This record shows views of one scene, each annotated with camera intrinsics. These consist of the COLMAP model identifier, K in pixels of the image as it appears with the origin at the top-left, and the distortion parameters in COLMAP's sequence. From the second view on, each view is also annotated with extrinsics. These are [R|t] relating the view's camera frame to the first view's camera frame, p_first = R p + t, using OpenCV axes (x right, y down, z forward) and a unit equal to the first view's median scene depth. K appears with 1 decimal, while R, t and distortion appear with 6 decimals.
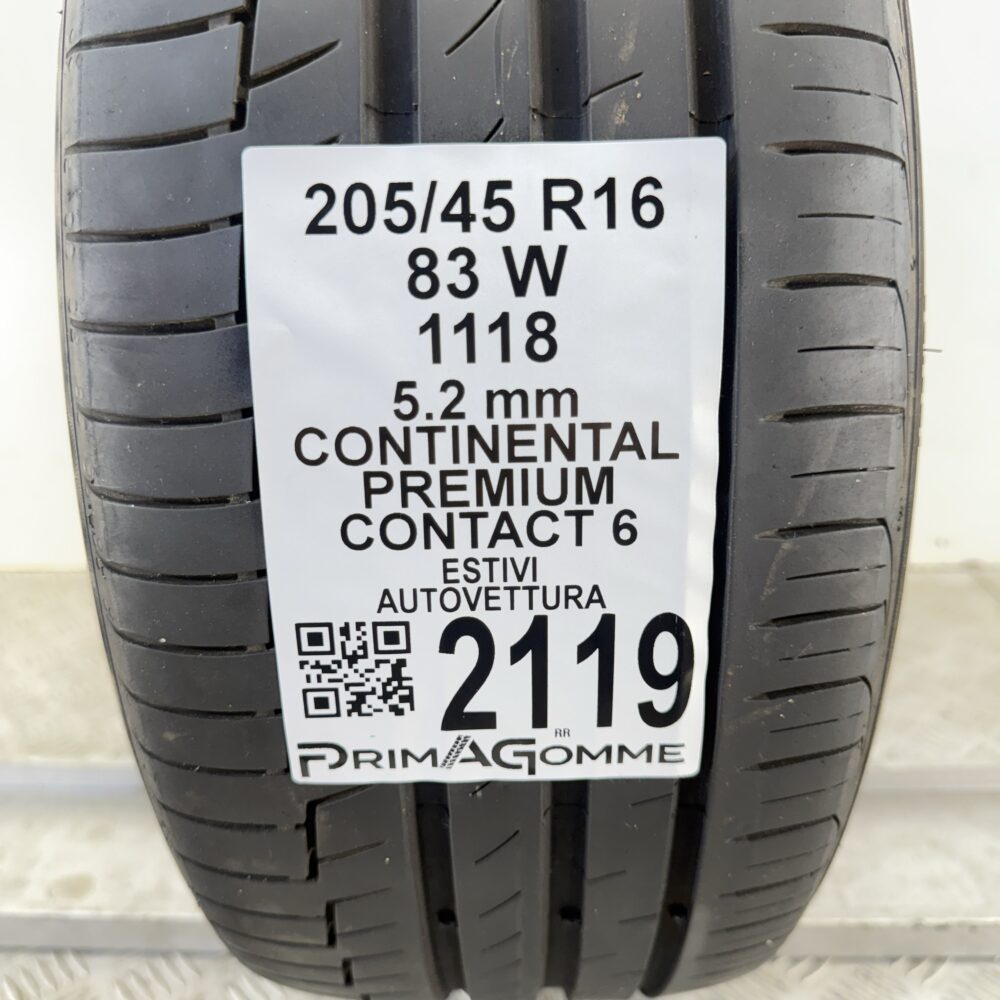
lens RADIAL K [[944.7, 0, 503.5], [0, 944.7, 501.9], [0, 0, 1]] dist [0.070838, 0.000000]
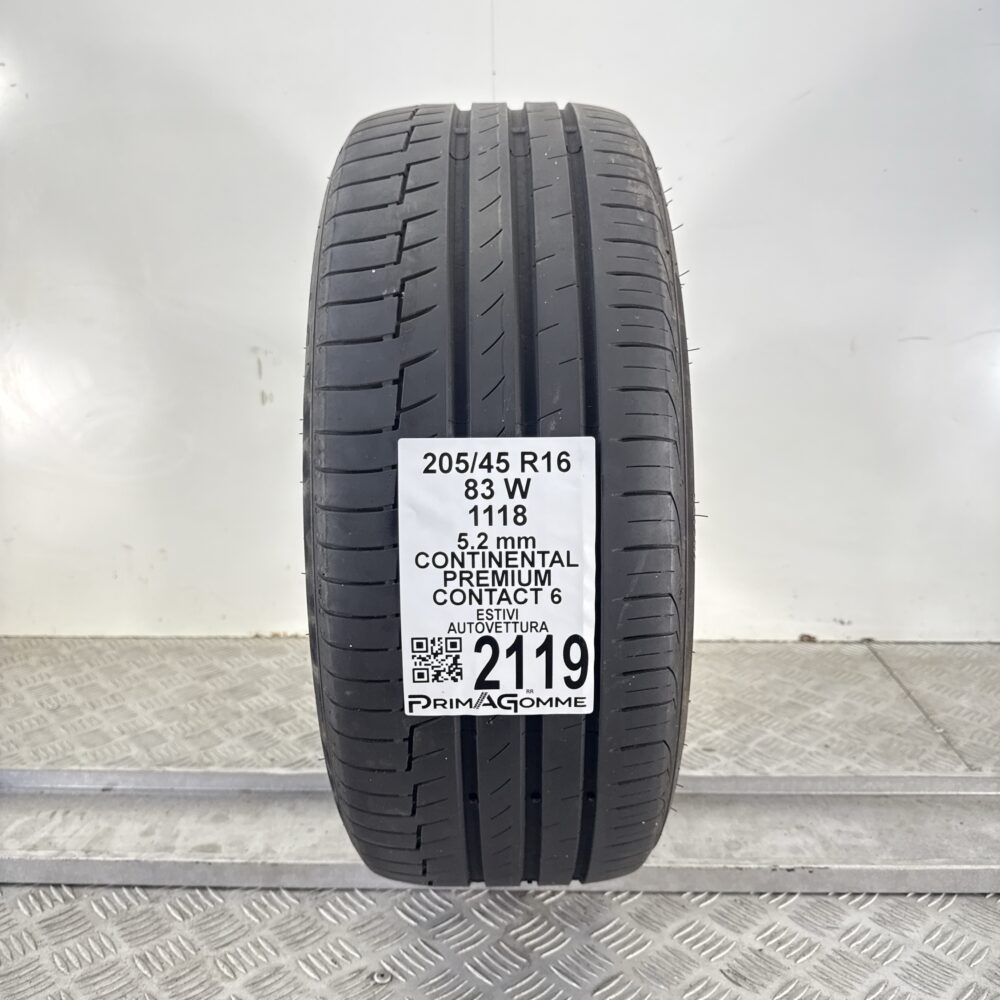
lens RADIAL K [[944.7, 0, 507.6], [0, 944.7, 499.3], [0, 0, 1]] dist [0.070838, 0.000000]
pose [[0.999964, 0.008496, 0.000164, 0.007303], [-0.008444, 0.995623, -0.093079, 0.007269], [-0.000954, 0.093075, 0.995659, -1.284412]]
